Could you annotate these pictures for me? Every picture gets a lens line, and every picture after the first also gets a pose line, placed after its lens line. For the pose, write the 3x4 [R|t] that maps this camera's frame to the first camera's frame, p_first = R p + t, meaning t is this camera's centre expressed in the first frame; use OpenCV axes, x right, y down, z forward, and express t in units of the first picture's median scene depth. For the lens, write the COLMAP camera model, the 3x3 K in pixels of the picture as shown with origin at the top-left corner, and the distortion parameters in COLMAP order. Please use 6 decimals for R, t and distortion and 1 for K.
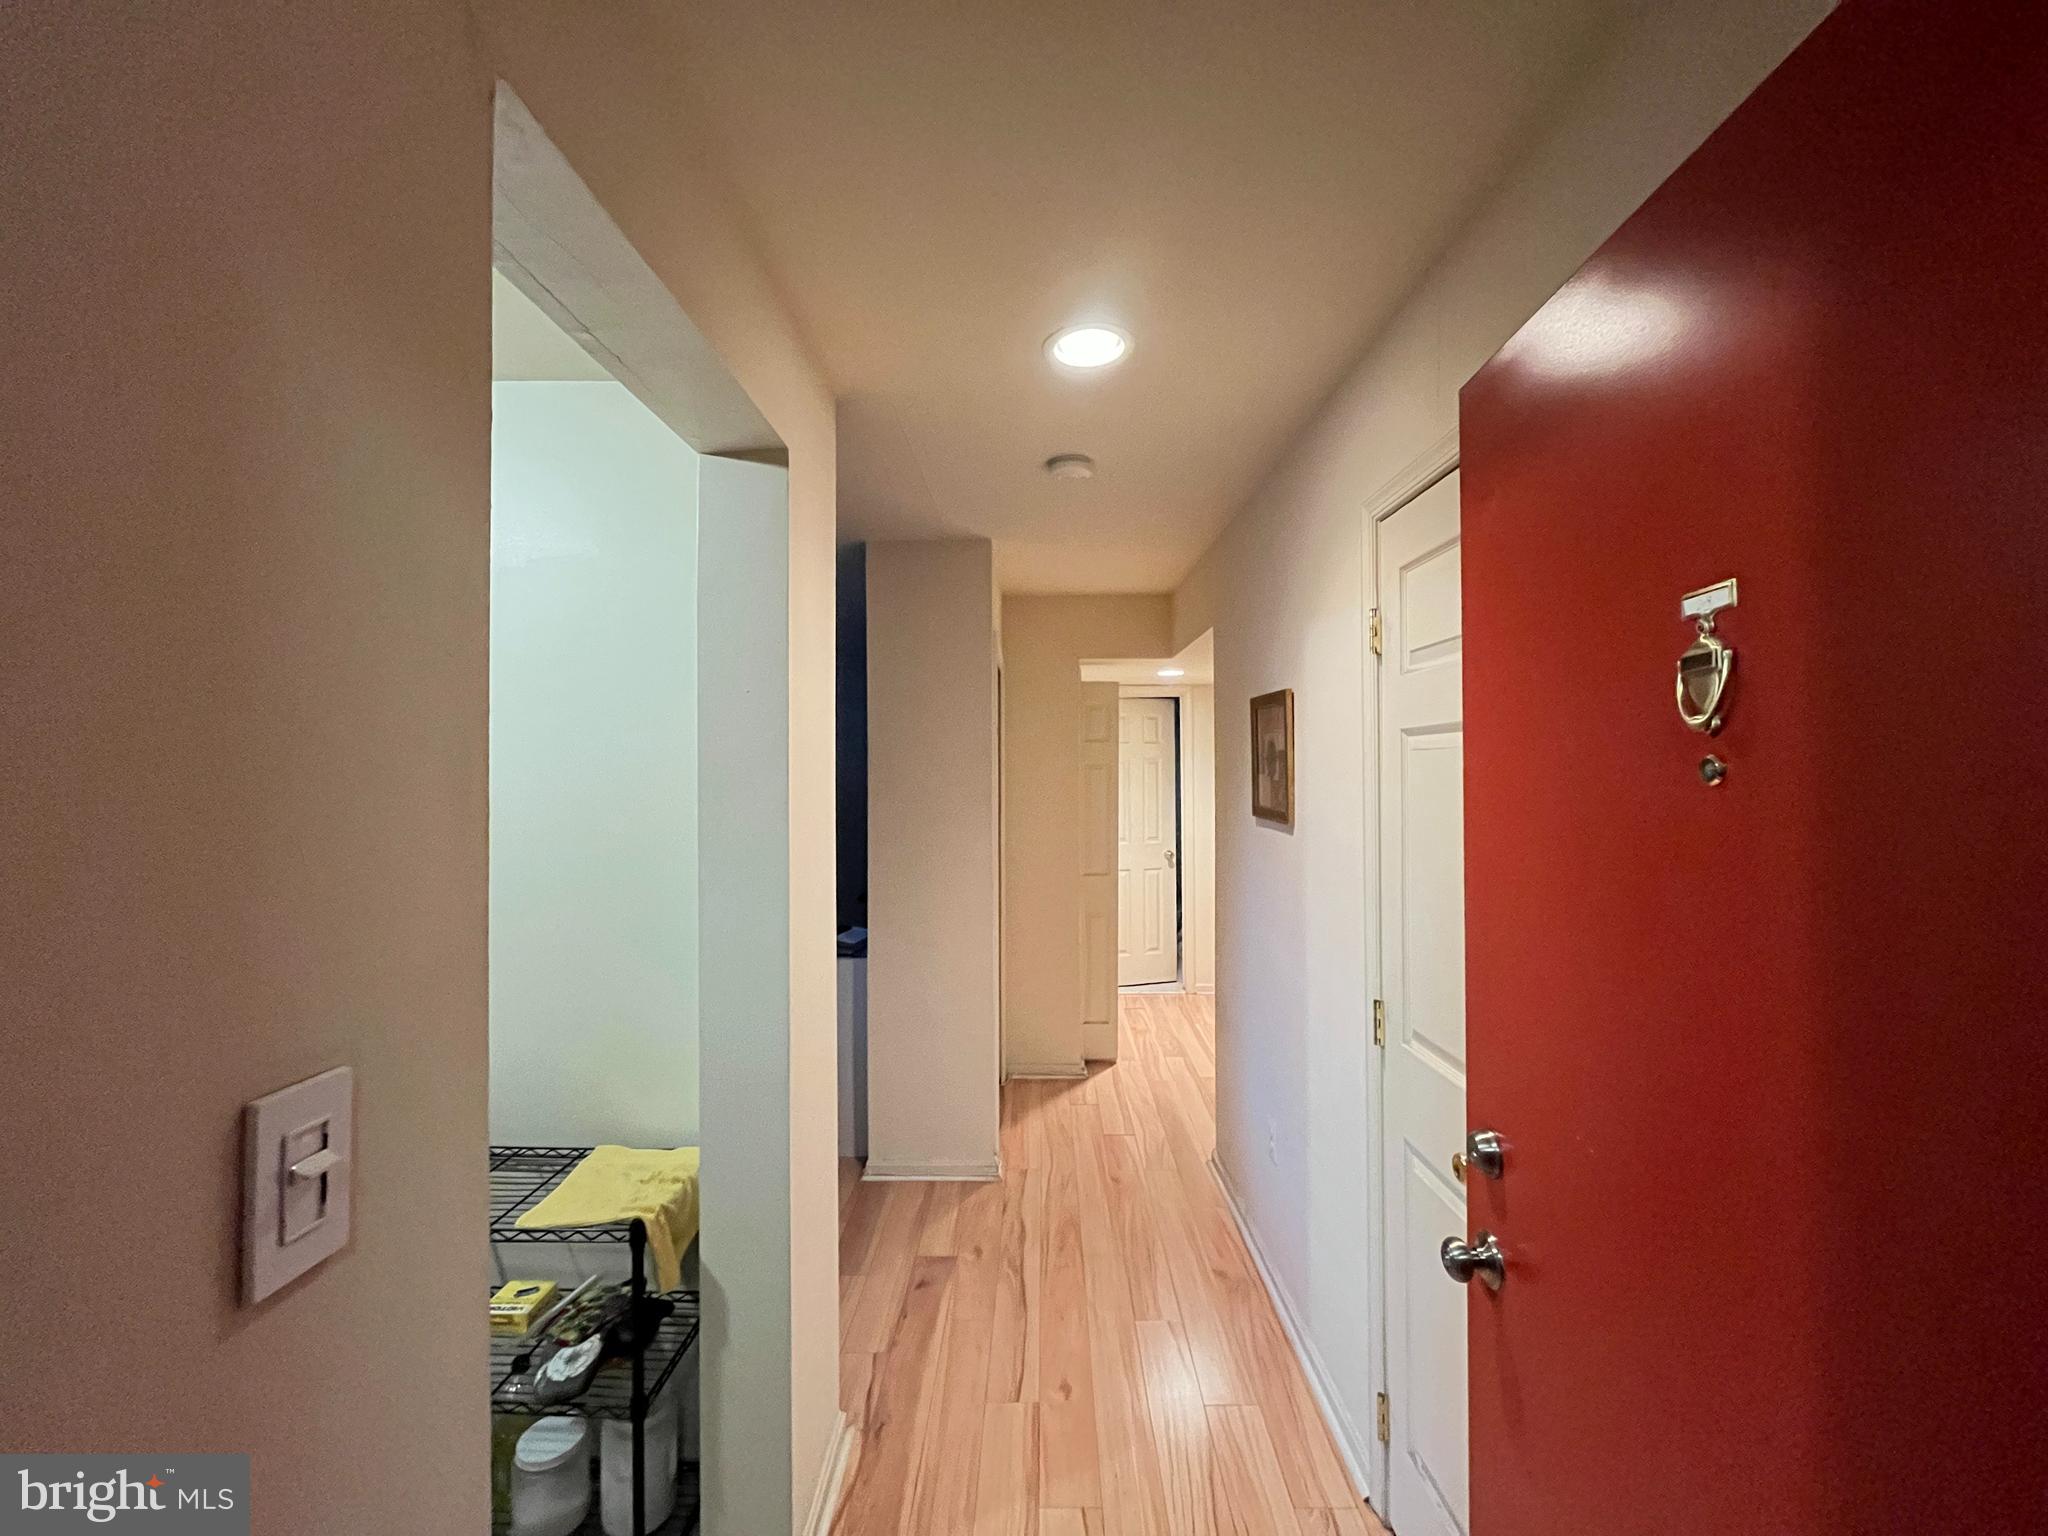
lens RADIAL K [[820.1, 0, 1029.4], [0, 820.1, 764.1], [0, 0, 1]] dist [-0.004133, -0.000956]
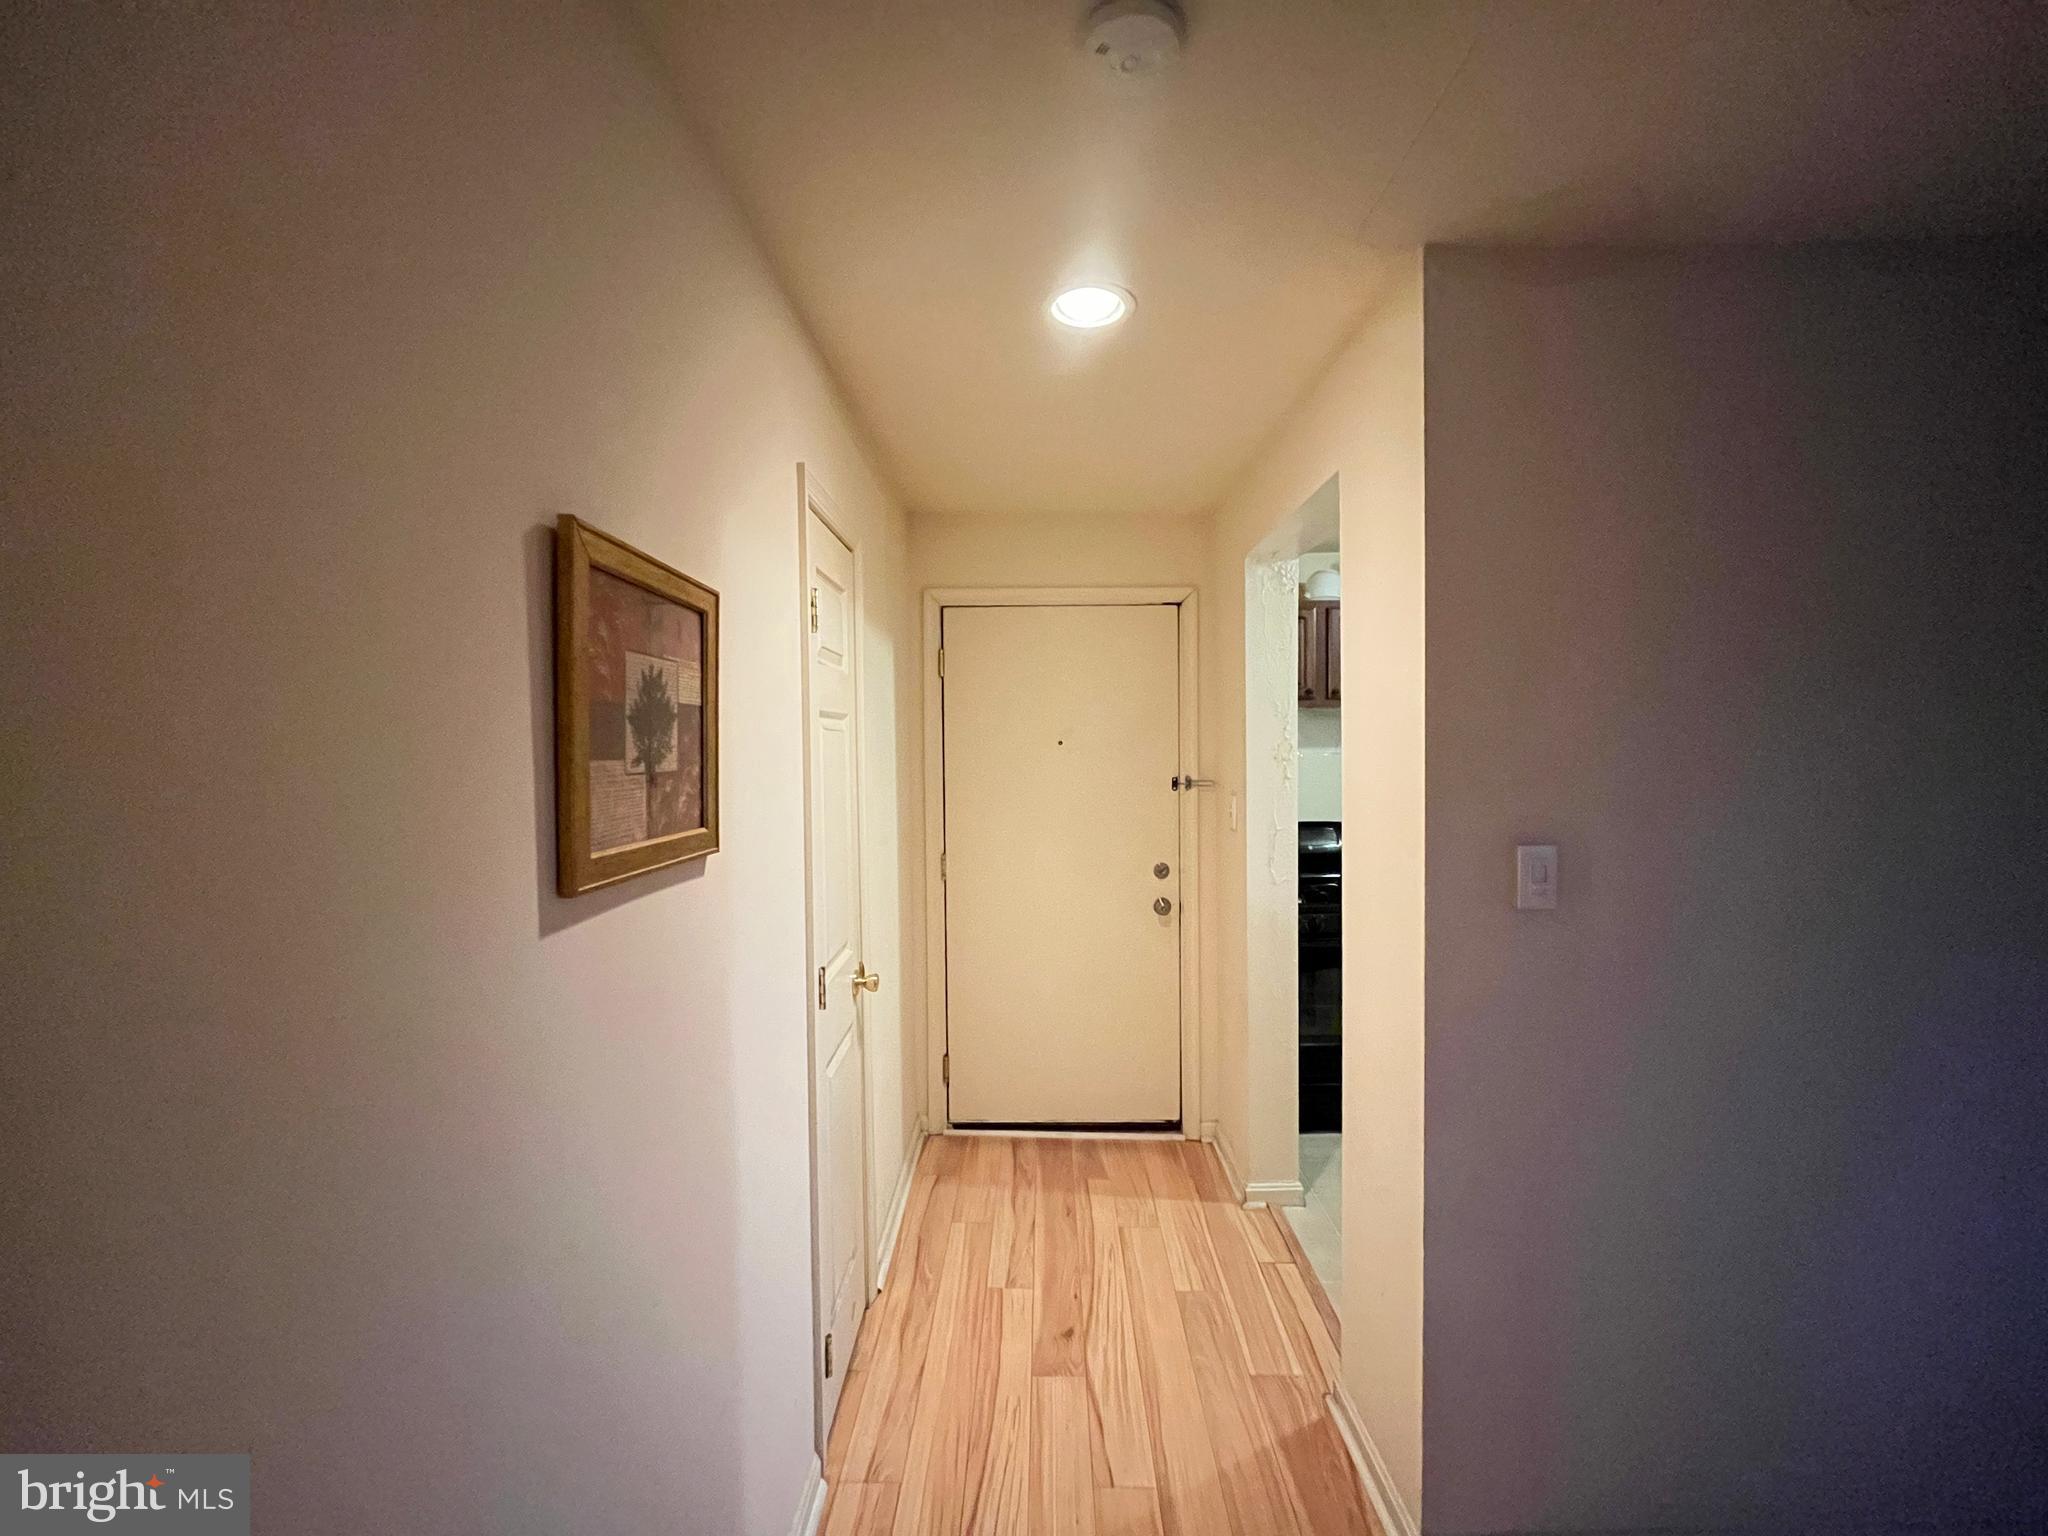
lens RADIAL K [[820.1, 0, 1029.4], [0, 820.1, 764.1], [0, 0, 1]] dist [-0.004133, -0.000956]
pose [[-0.999848, 0.016488, -0.005684, 0.153823], [0.016369, 0.999661, 0.020239, 0.013707], [0.006016, 0.020143, -0.999779, 1.929718]]
